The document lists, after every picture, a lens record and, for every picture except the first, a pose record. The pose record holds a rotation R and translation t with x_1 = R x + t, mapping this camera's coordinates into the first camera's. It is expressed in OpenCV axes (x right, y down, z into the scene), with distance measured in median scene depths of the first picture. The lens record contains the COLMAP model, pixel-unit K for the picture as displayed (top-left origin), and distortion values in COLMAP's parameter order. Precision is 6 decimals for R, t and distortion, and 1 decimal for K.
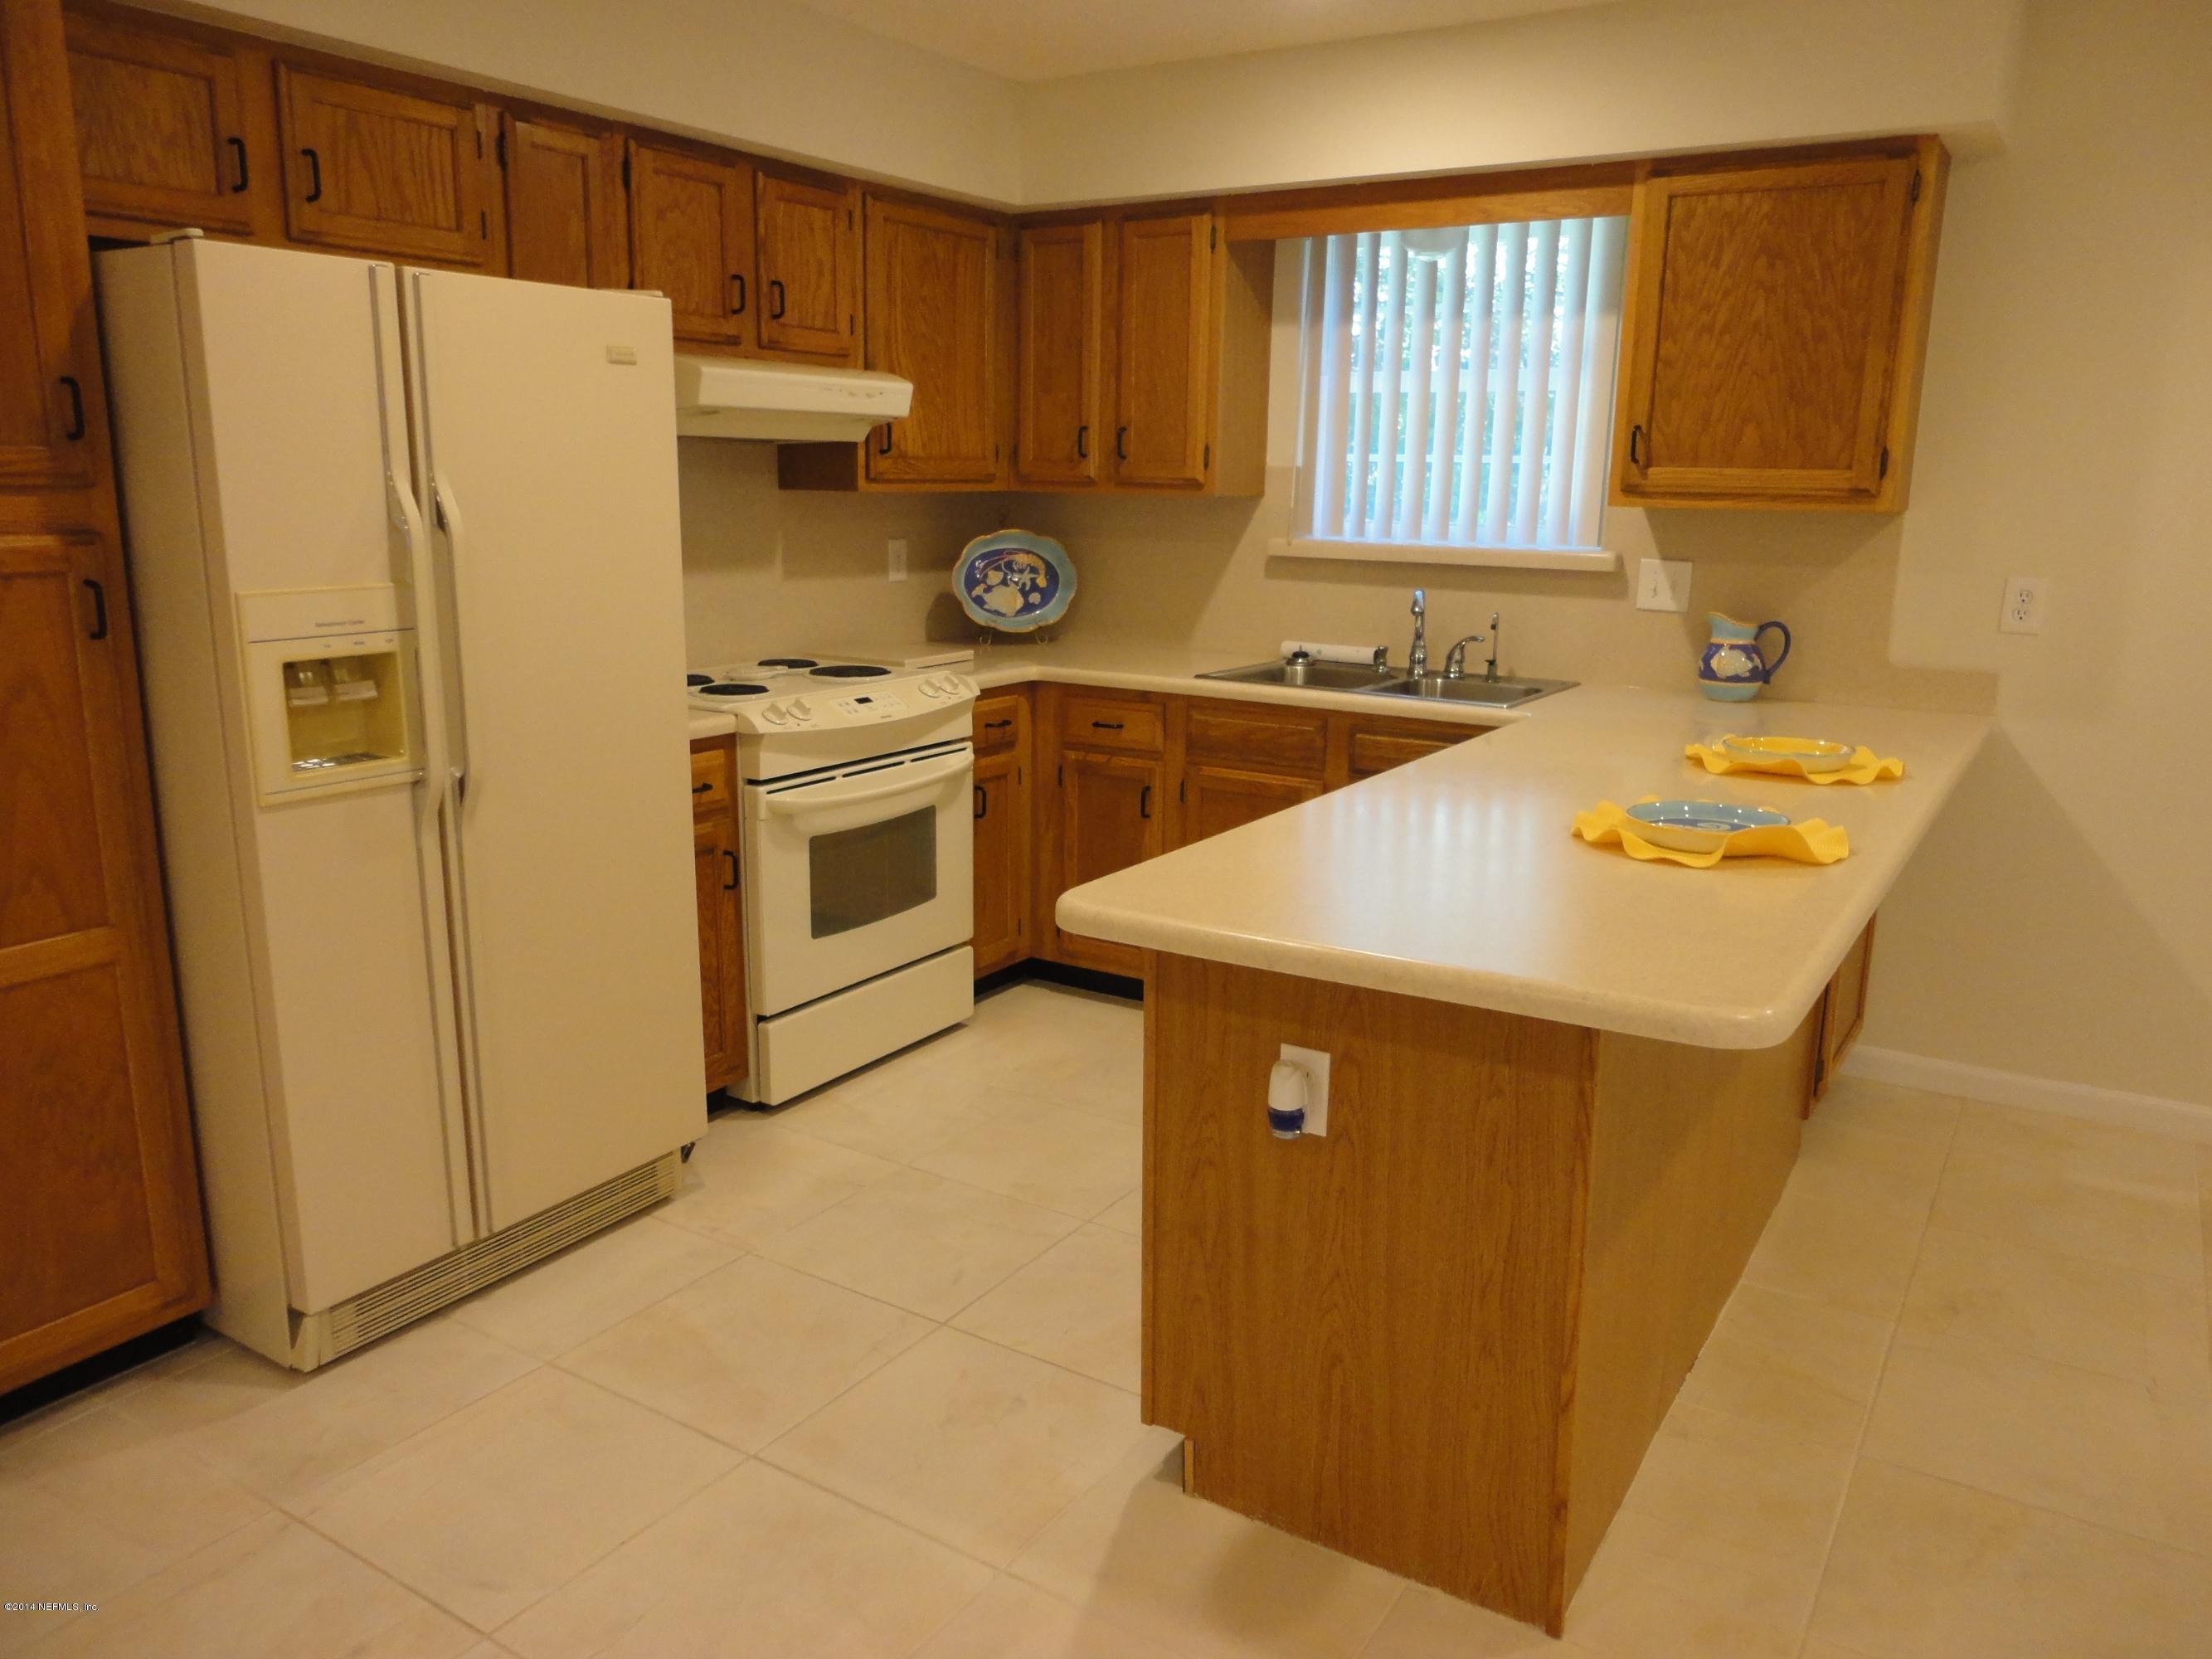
lens RADIAL K [[1589.9, 0, 1085.7], [0, 1589.9, 825.0], [0, 0, 1]] dist [-0.020663, 0.013344]
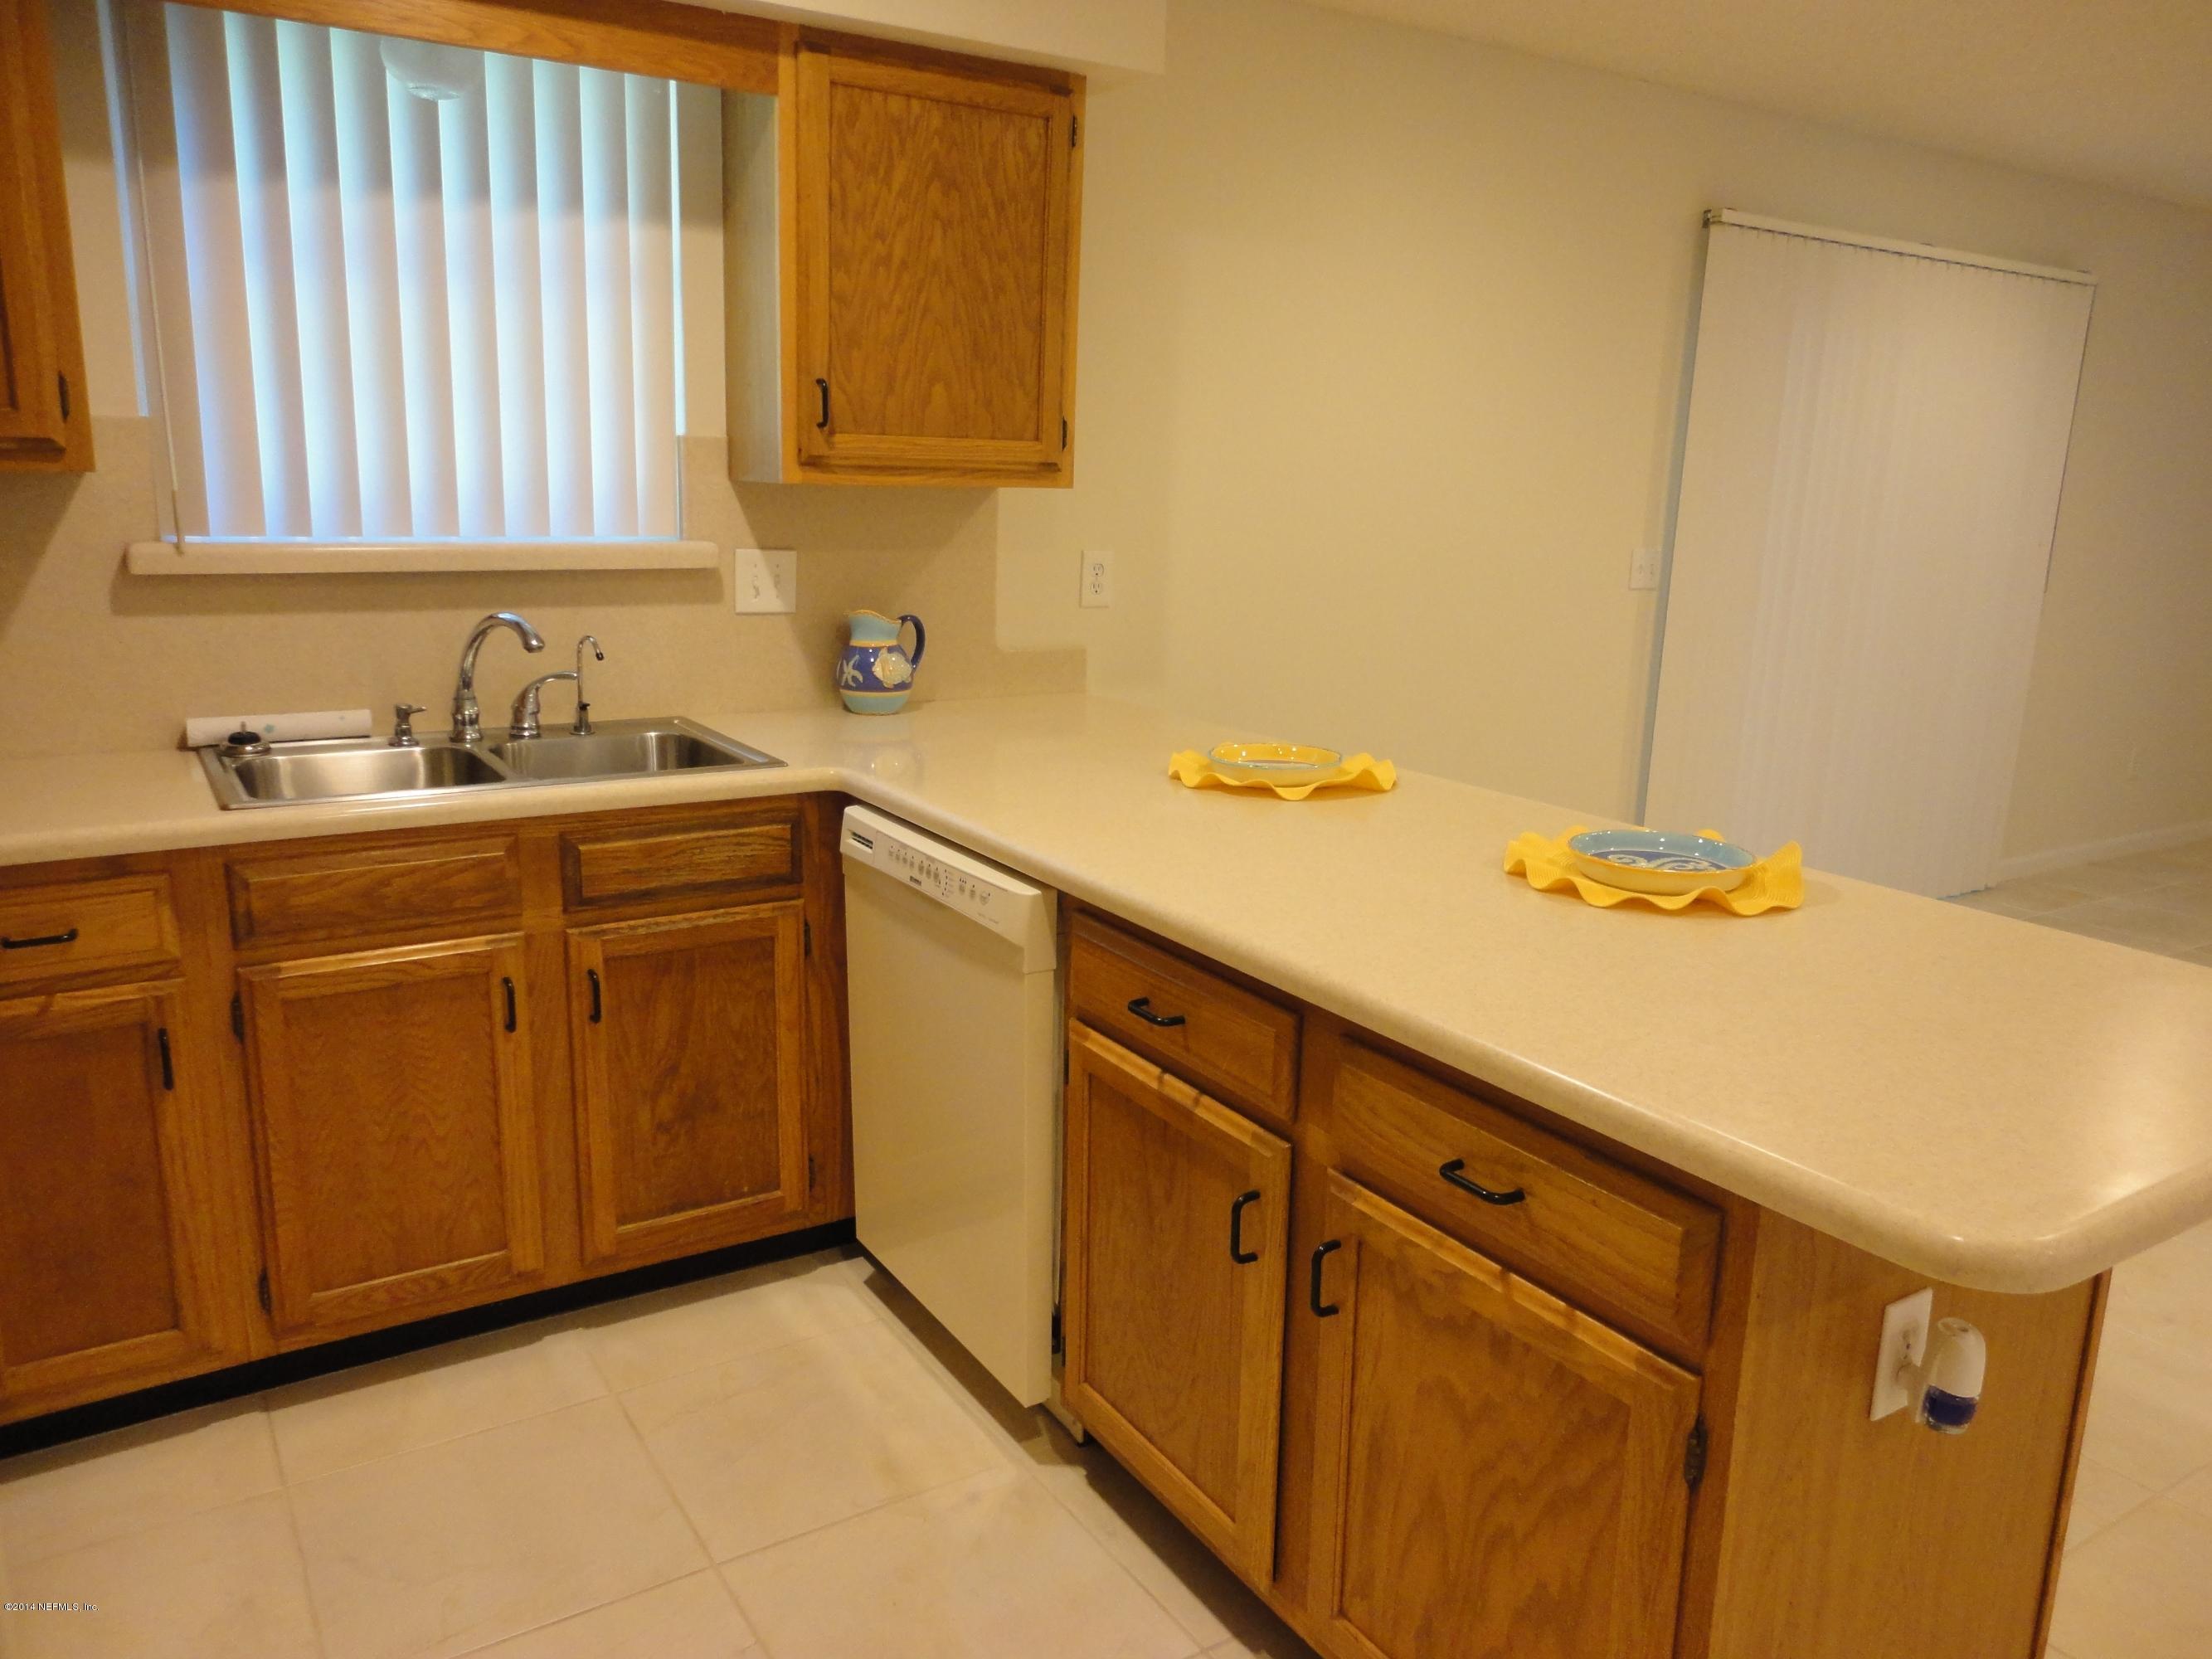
lens RADIAL K [[1589.9, 0, 1114.3], [0, 1589.9, 830.2], [0, 0, 1]] dist [-0.020663, 0.013344]
pose [[0.401717, -0.206252, 0.892235, -0.333824], [0.177477, 0.973369, 0.145101, -0.126294], [-0.898401, 0.100061, 0.427624, 0.568741]]
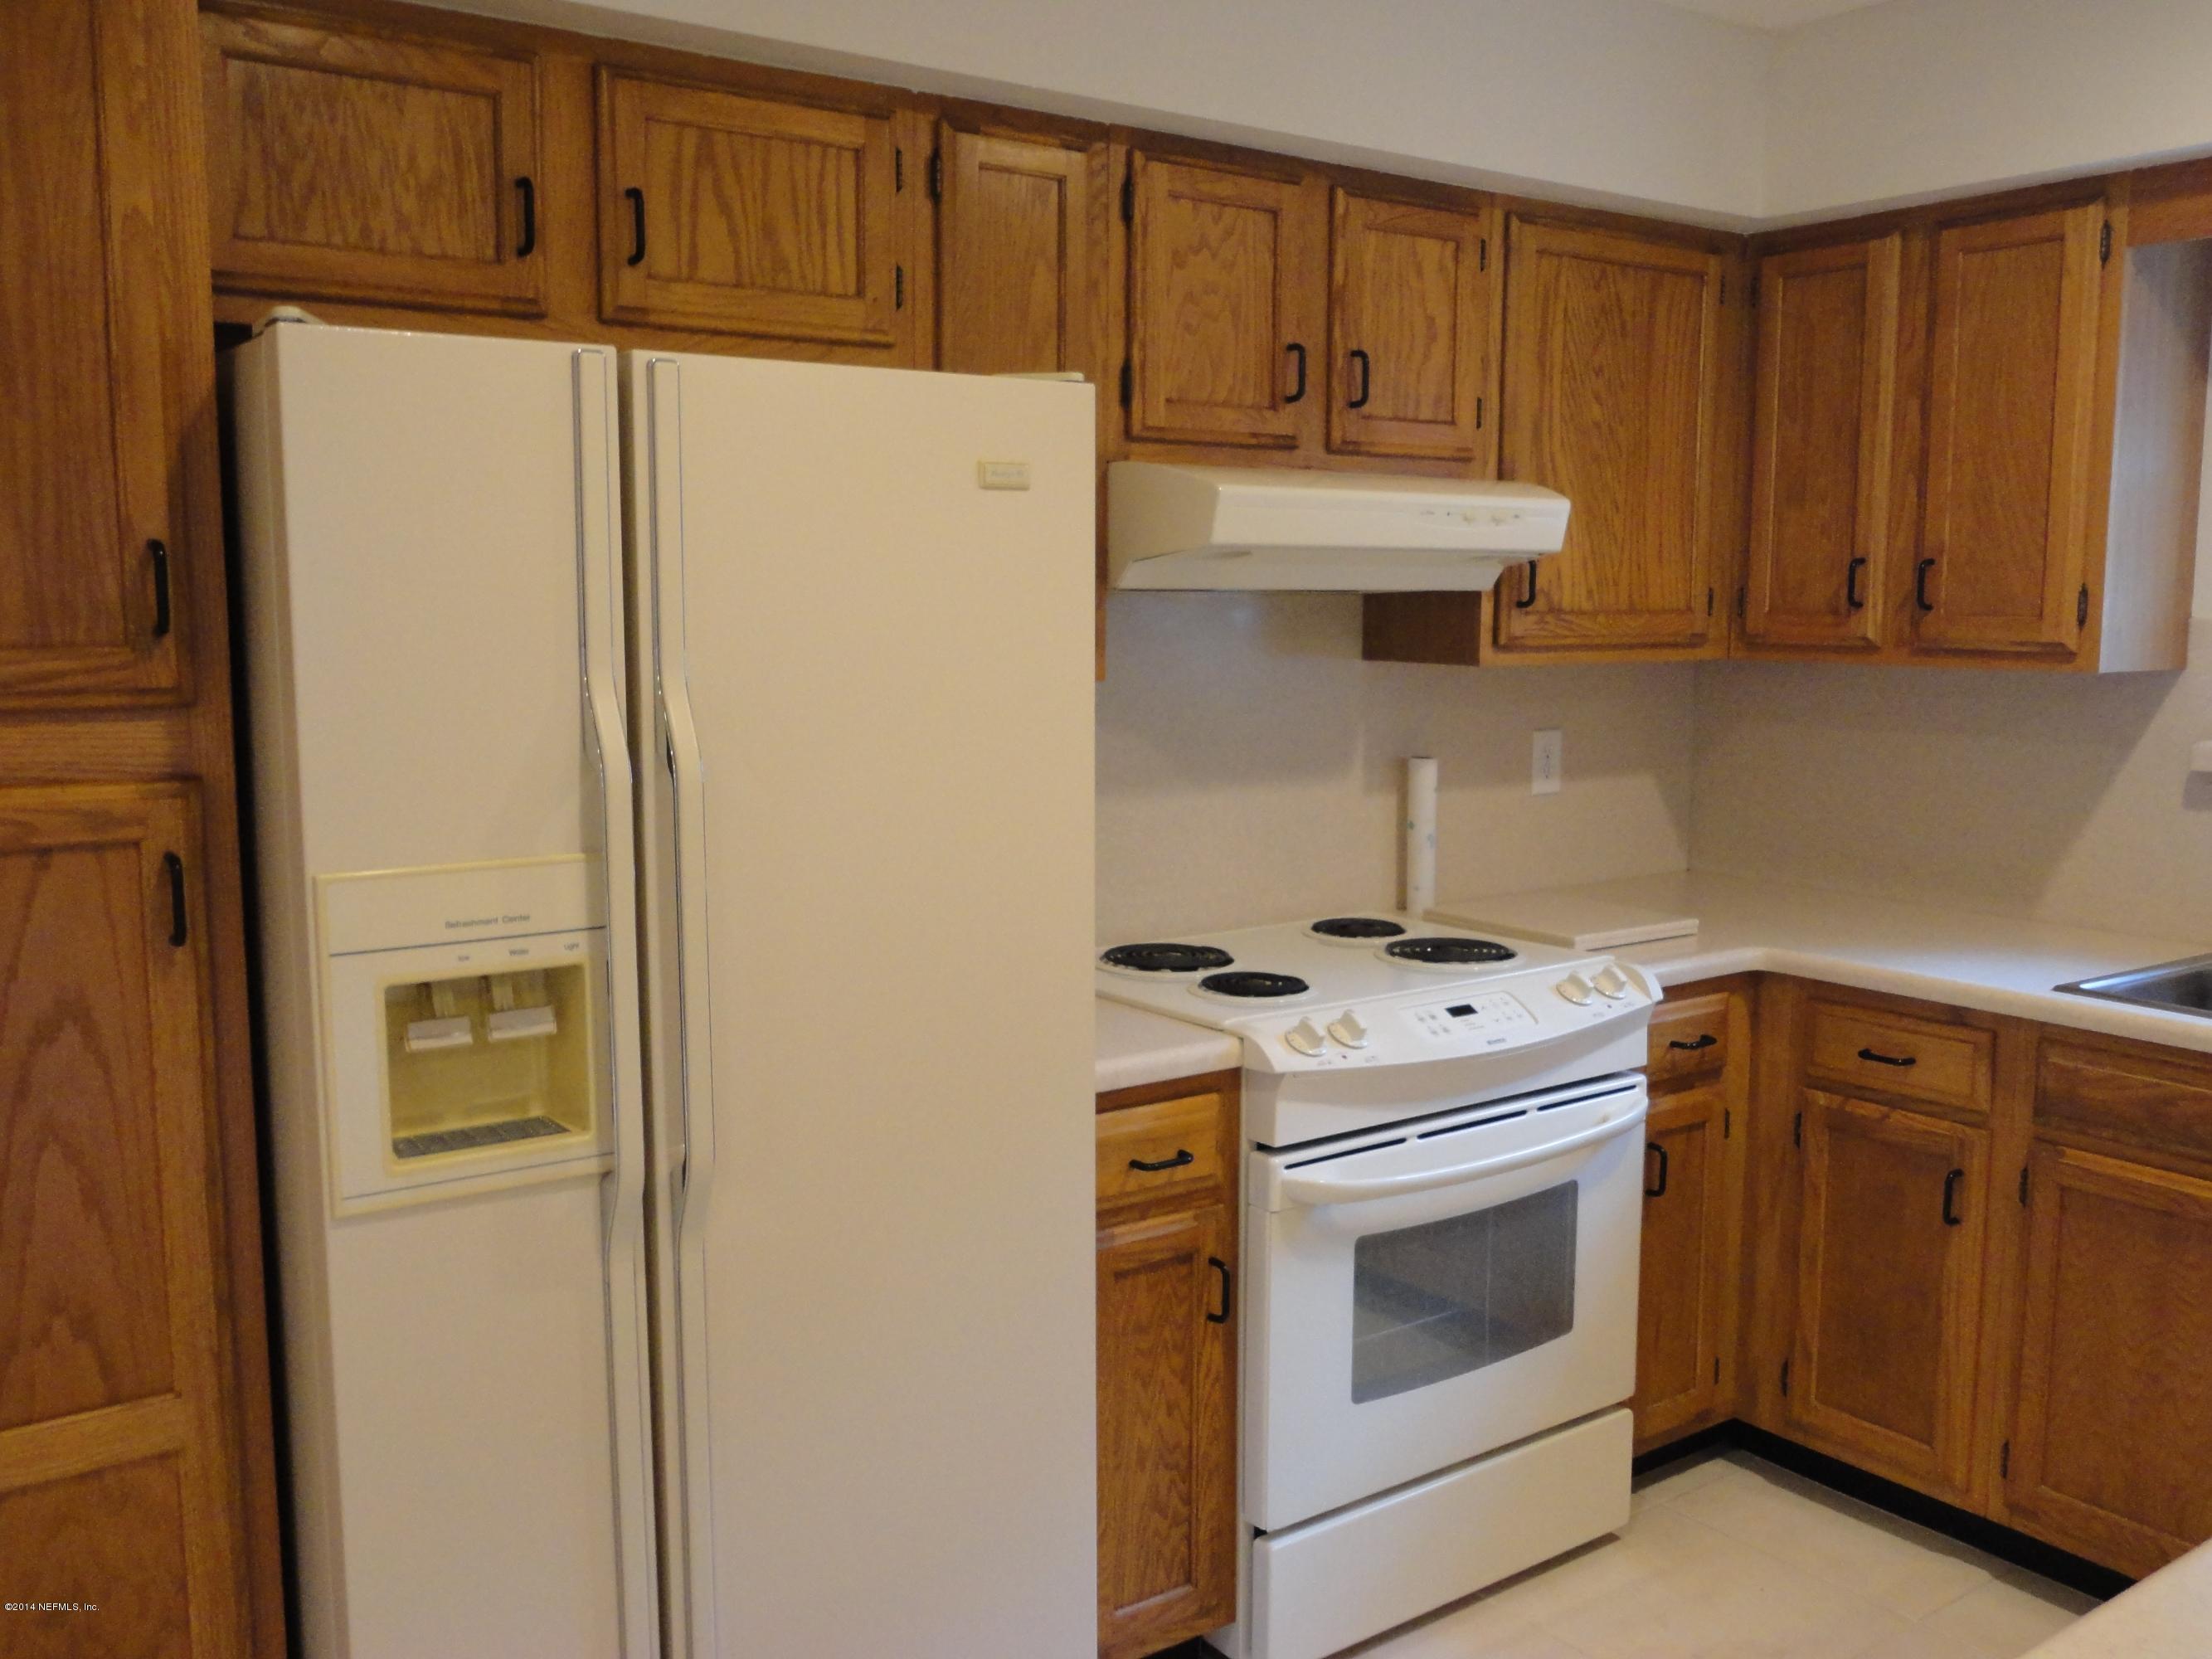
lens RADIAL K [[1918.6, 0, 1092.5], [0, 1918.6, 829.9], [0, 0, 1]] dist [-0.021599, 0.026451]
pose [[0.930666, 0.032699, -0.364406, -0.005232], [-0.067532, 0.994237, -0.083258, -0.079403], [0.359583, 0.102094, 0.927511, 0.265854]]
